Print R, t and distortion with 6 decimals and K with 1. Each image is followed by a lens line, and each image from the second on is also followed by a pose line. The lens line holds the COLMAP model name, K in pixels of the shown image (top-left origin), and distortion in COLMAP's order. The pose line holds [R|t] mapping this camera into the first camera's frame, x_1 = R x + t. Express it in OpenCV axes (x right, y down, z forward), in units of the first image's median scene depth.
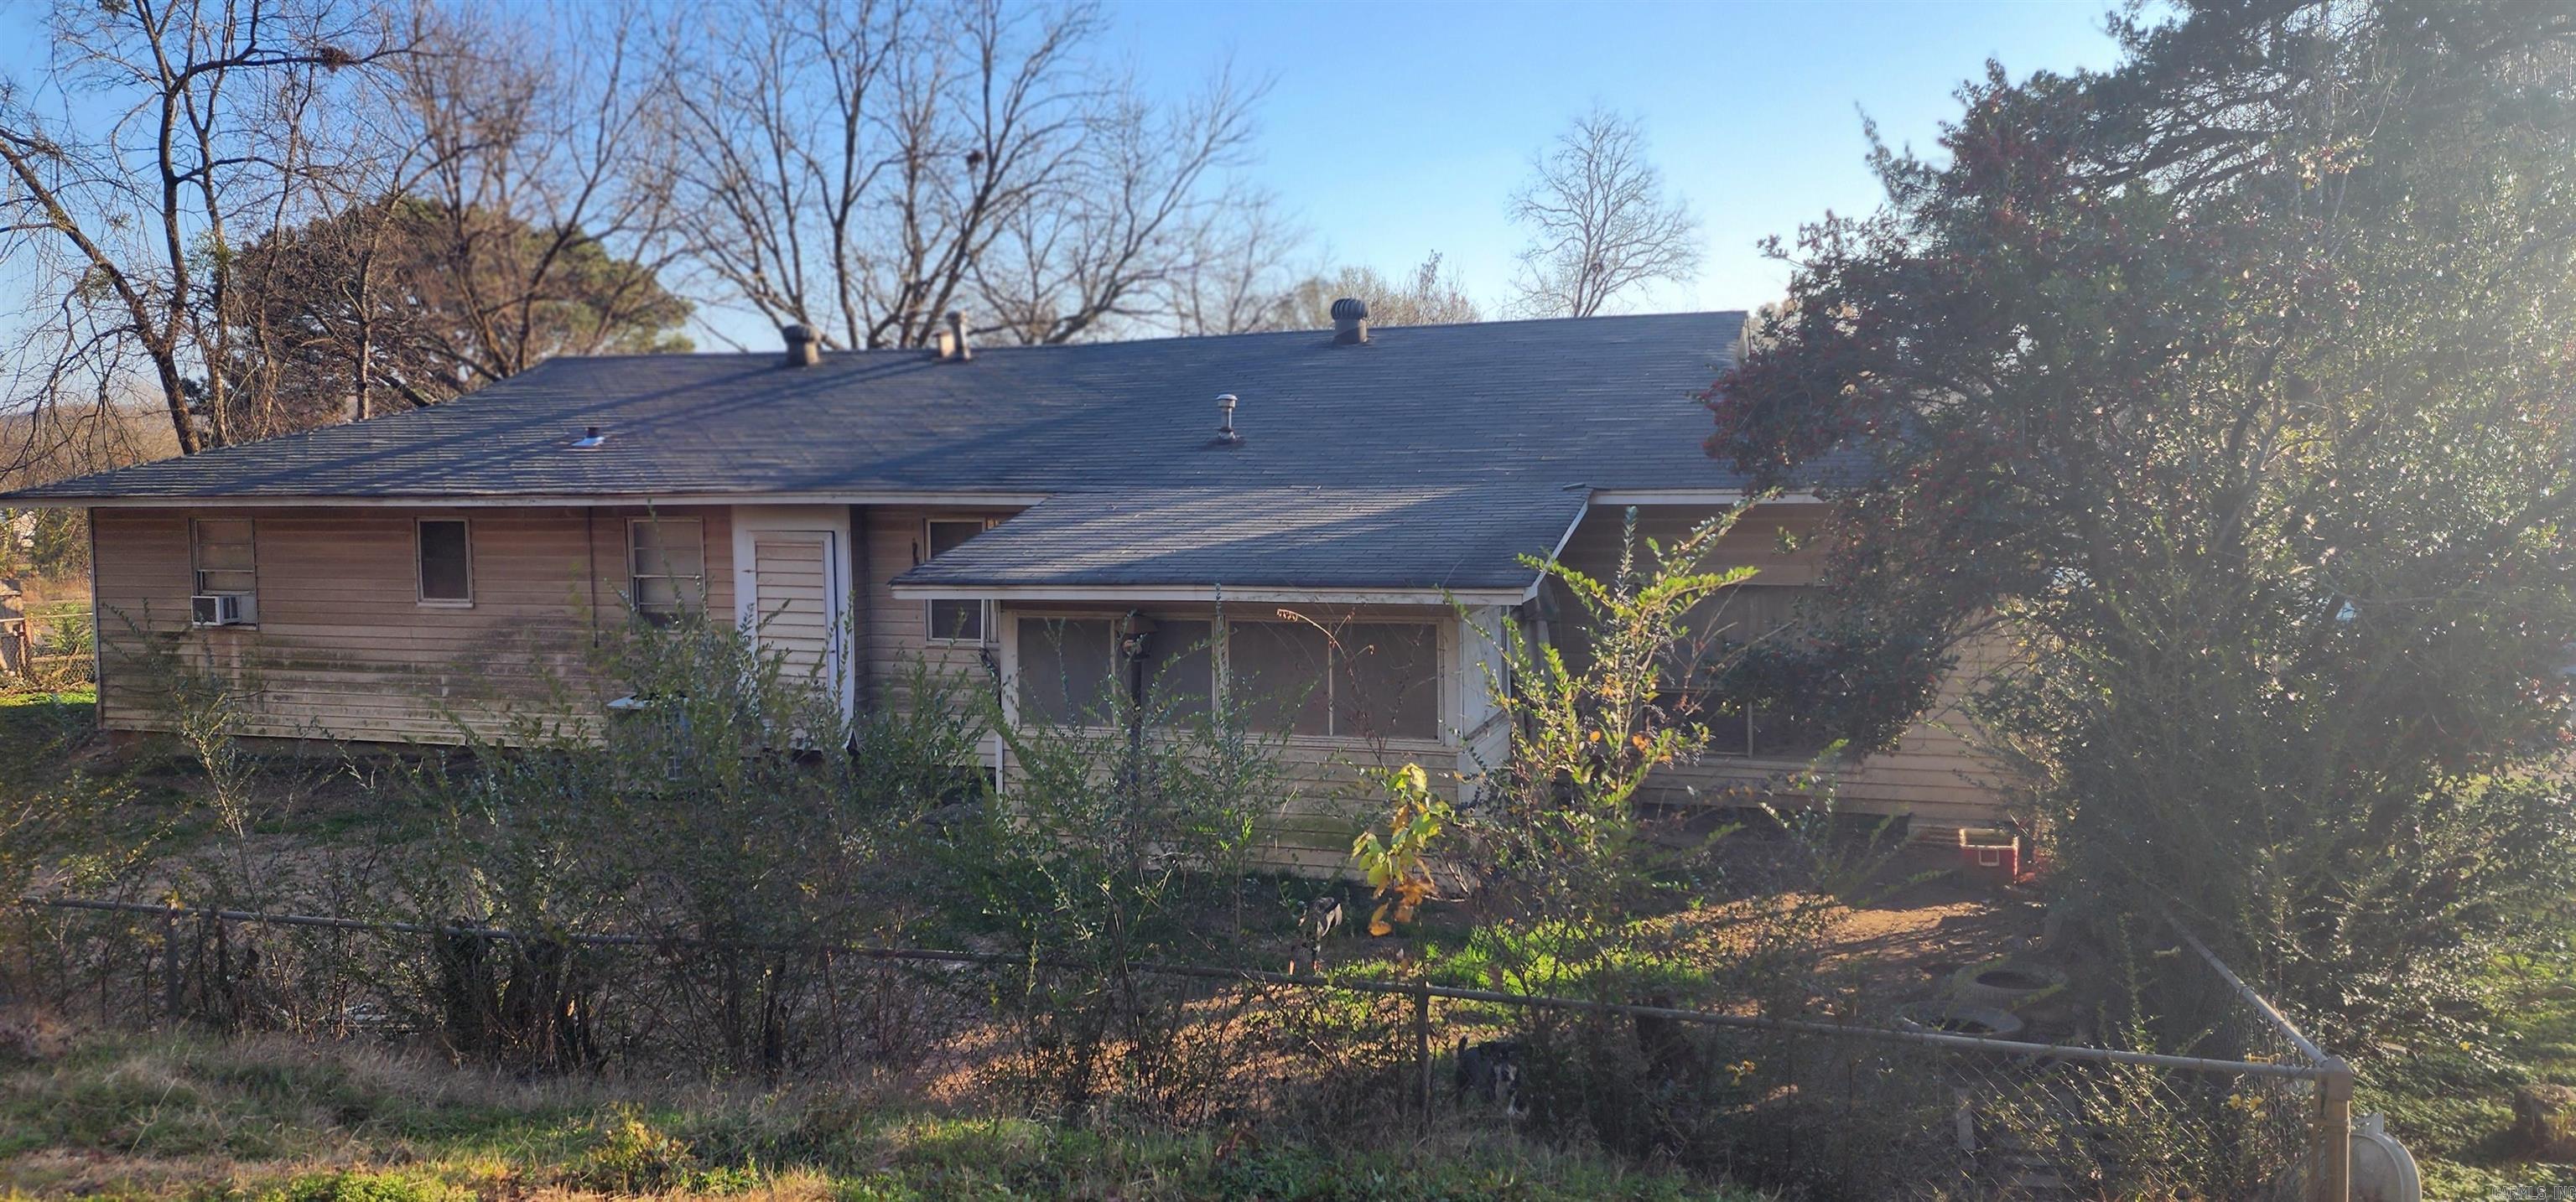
lens RADIAL K [[1725.2, 0, 1283.7], [0, 1725.2, 572.9], [0, 0, 1]] dist [0.048216, -0.031199]
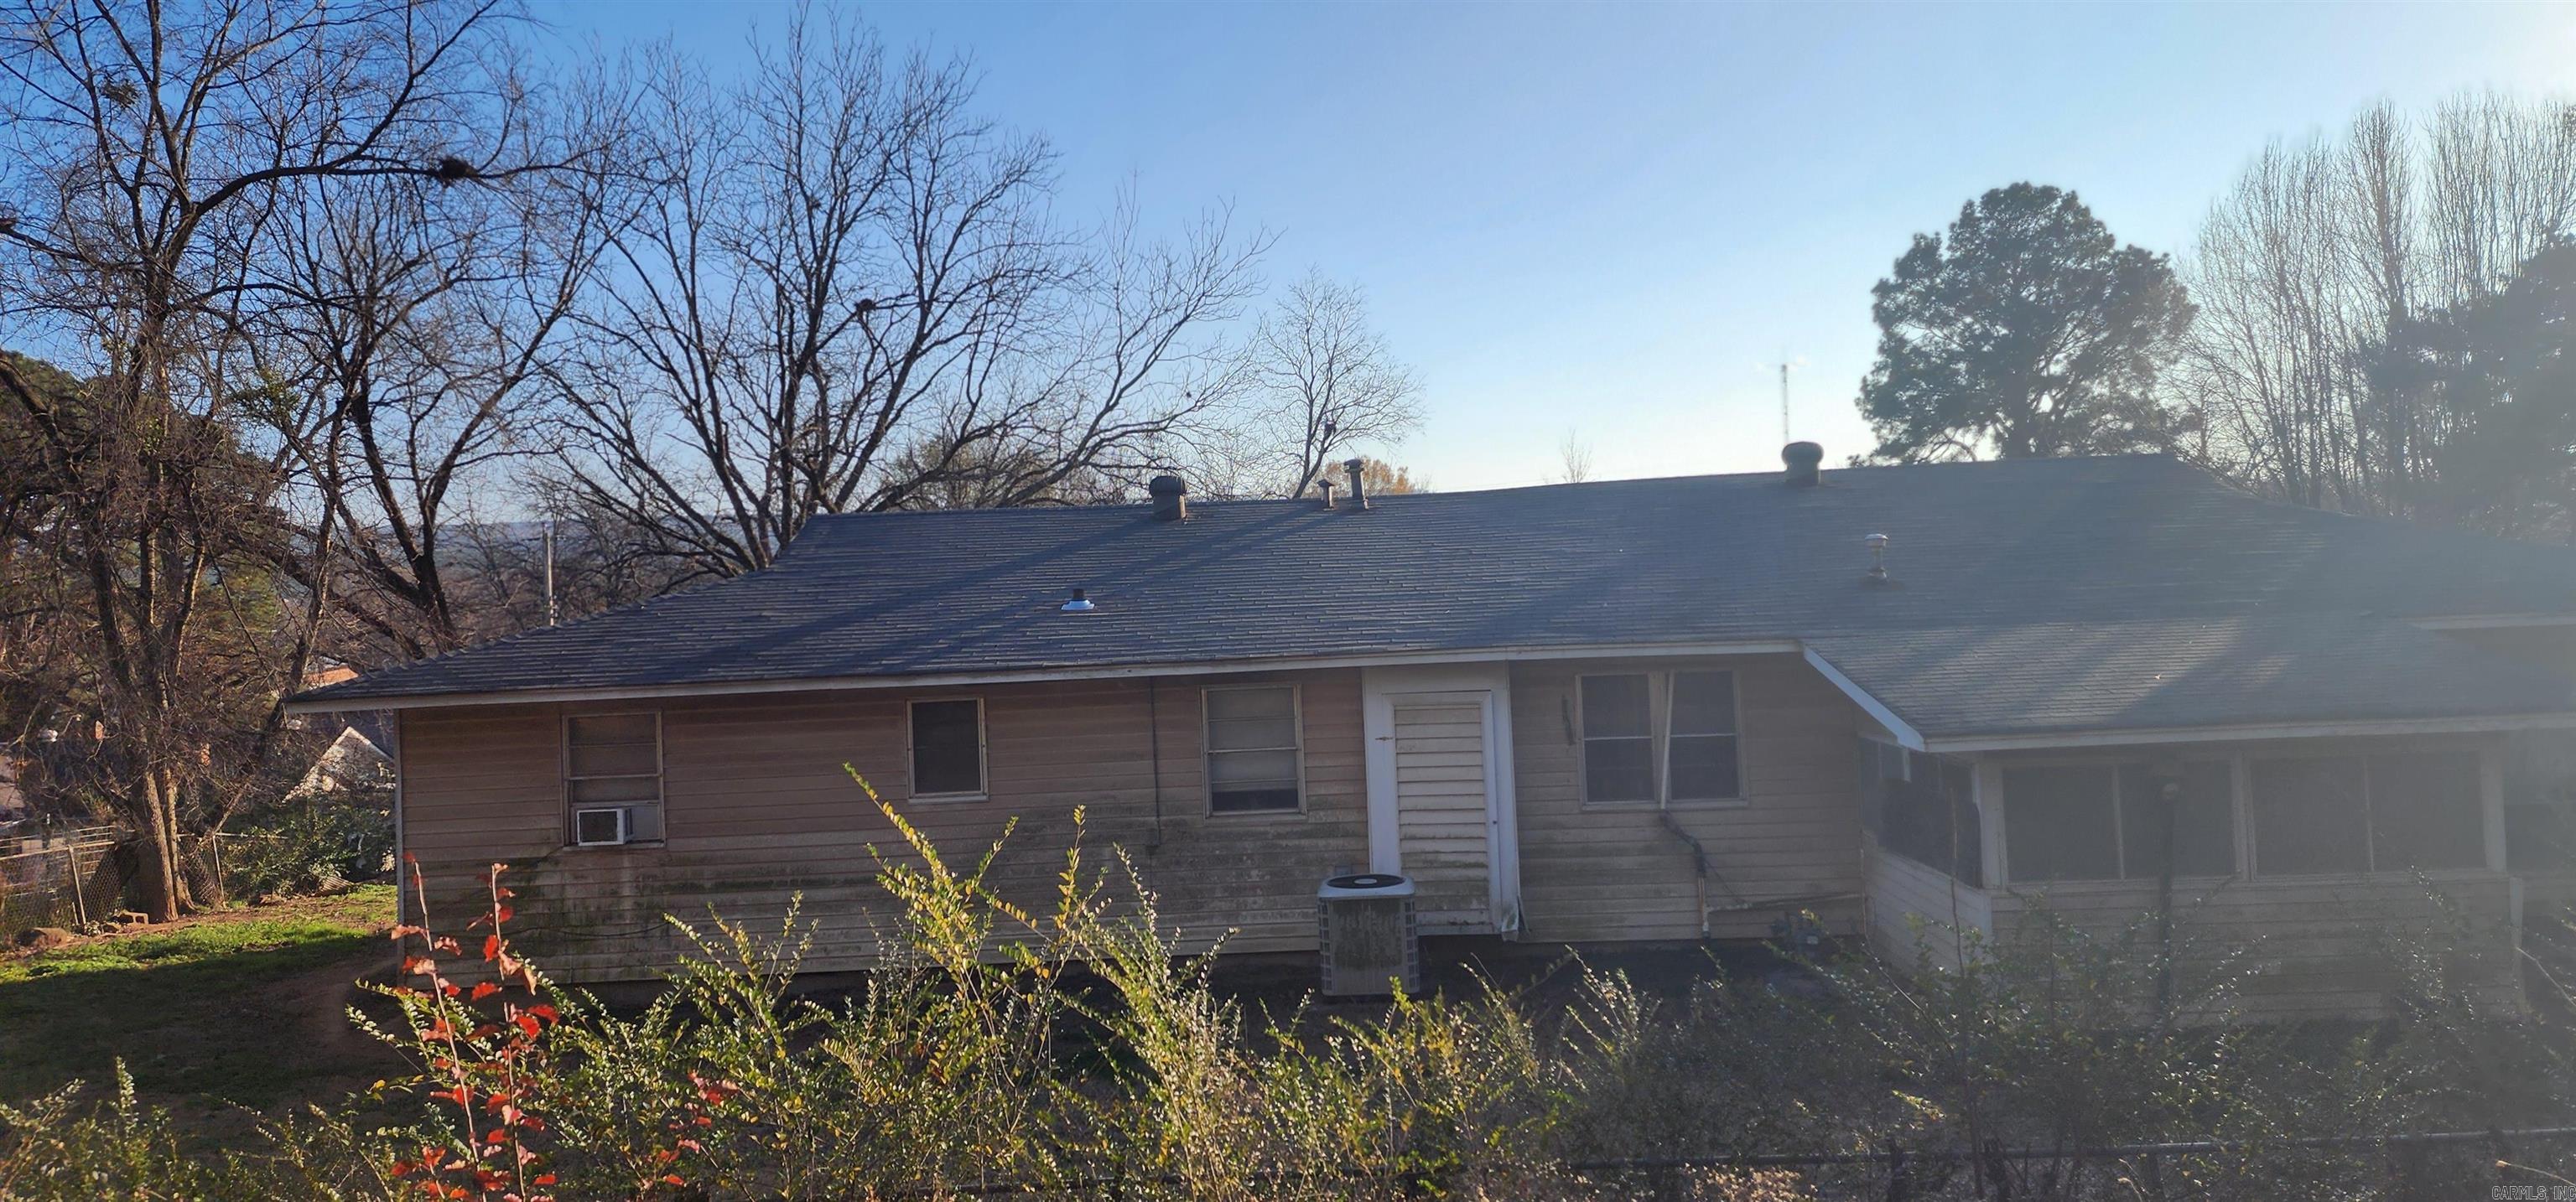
lens RADIAL K [[1725.2, 0, 1256.2], [0, 1725.2, 567.0], [0, 0, 1]] dist [0.048216, -0.031199]
pose [[0.955884, -0.020275, 0.293045, -0.576932], [0.048837, 0.994700, -0.090479, -0.010874], [-0.289658, 0.100799, 0.951808, 0.138498]]
